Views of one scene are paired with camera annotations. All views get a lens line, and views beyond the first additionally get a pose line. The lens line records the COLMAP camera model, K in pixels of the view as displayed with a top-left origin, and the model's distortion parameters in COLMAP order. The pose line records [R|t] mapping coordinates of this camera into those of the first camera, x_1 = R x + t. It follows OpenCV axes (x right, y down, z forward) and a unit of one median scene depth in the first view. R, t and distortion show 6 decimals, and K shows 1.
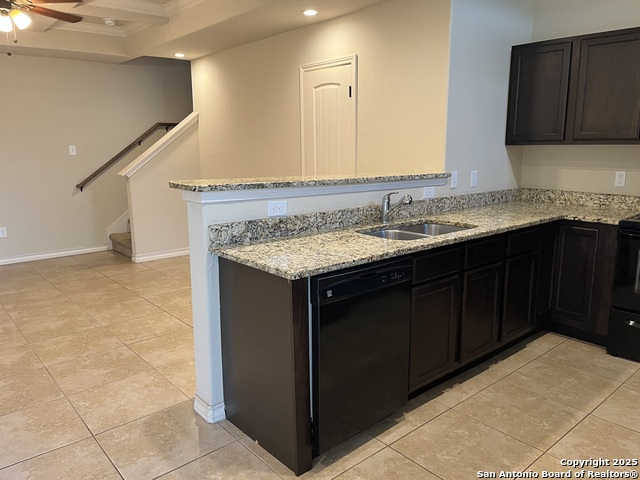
lens RADIAL K [[486.7, 0, 324.2], [0, 486.7, 238.6], [0, 0, 1]] dist [0.050180, -0.057693]
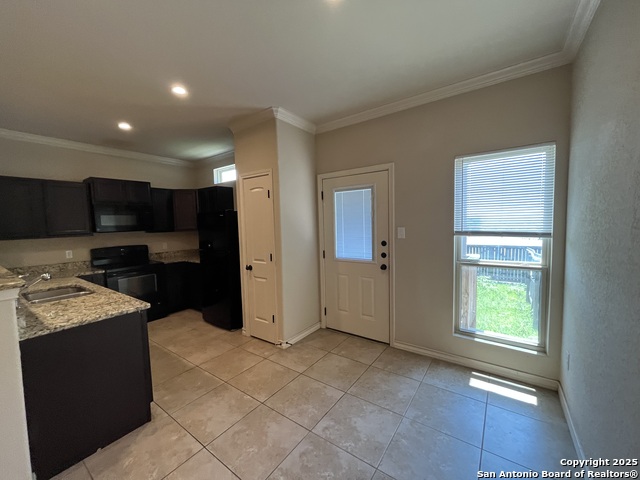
lens RADIAL K [[257.3, 0, 320.2], [0, 257.3, 239.5], [0, 0, 1]] dist [-0.003920, 0.000030]
pose [[-0.229906, -0.053672, 0.971732, -0.647579], [0.215468, 0.970892, 0.104604, -0.074986], [-0.949061, 0.233426, -0.211649, 0.275511]]
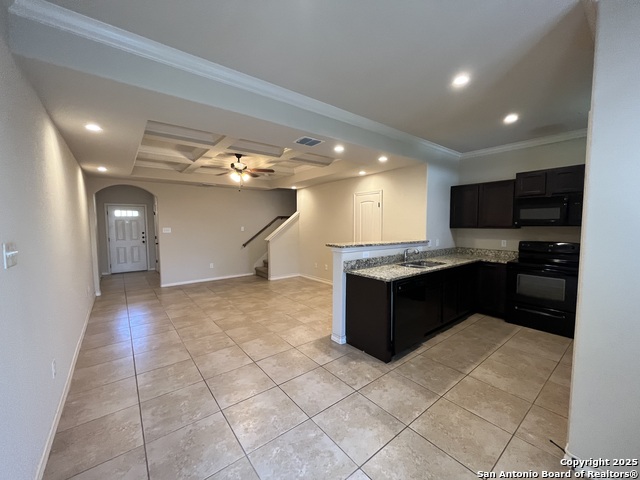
lens RADIAL K [[257.3, 0, 319.4], [0, 257.3, 239.9], [0, 0, 1]] dist [-0.003920, 0.000030]
pose [[0.998806, 0.005212, -0.048567, -0.199265], [-0.011334, 0.991881, -0.126663, 0.022279], [0.047513, 0.127062, 0.990756, -0.223724]]
